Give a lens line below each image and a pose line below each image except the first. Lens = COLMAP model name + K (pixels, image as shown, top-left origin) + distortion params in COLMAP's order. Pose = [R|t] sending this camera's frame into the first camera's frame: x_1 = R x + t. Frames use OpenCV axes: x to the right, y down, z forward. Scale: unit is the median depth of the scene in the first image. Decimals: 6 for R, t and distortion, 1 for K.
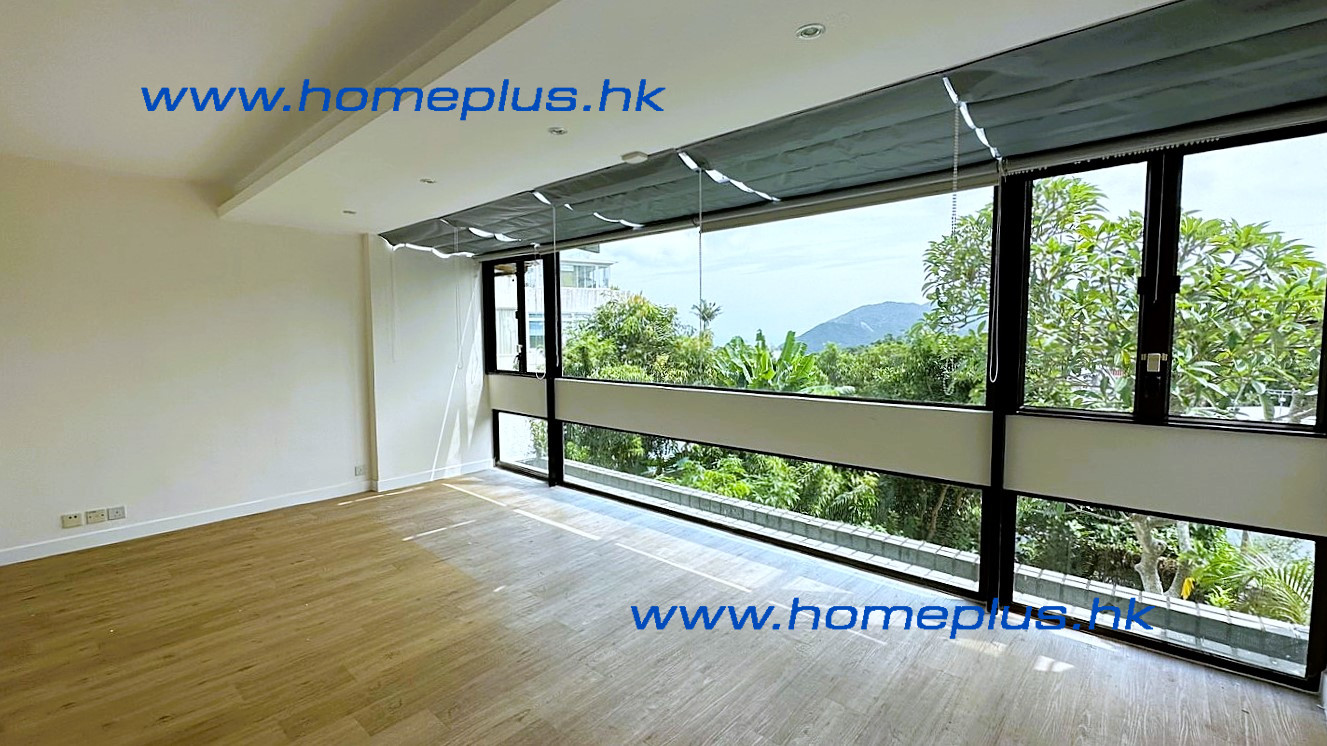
lens RADIAL K [[576.0, 0, 657.0], [0, 576.0, 375.9], [0, 0, 1]] dist [0.001030, 0.000127]
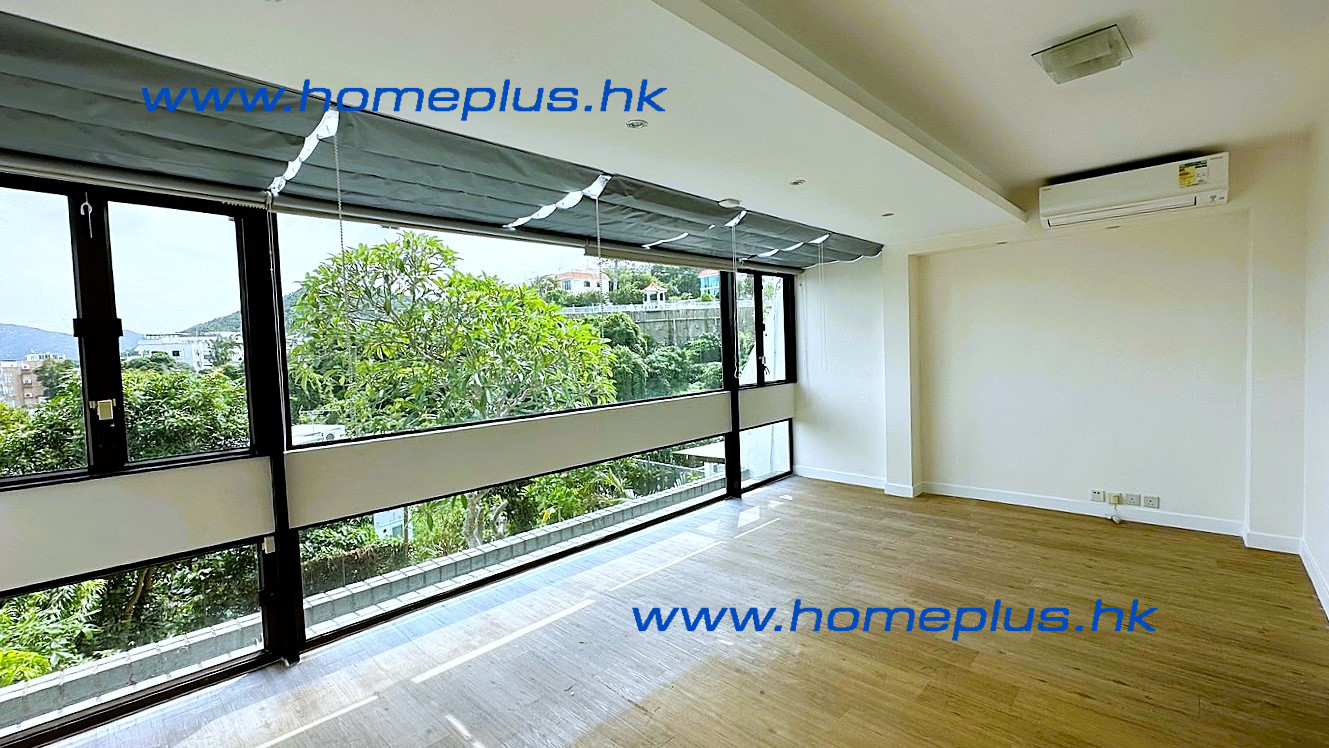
lens RADIAL K [[576.9, 0, 658.0], [0, 576.9, 376.9], [0, 0, 1]] dist [0.001030, 0.000127]
pose [[0.007438, -0.036289, 0.999314, -0.382691], [0.115824, 0.992646, 0.035185, -0.022801], [-0.993242, 0.115483, 0.011586, 0.357952]]
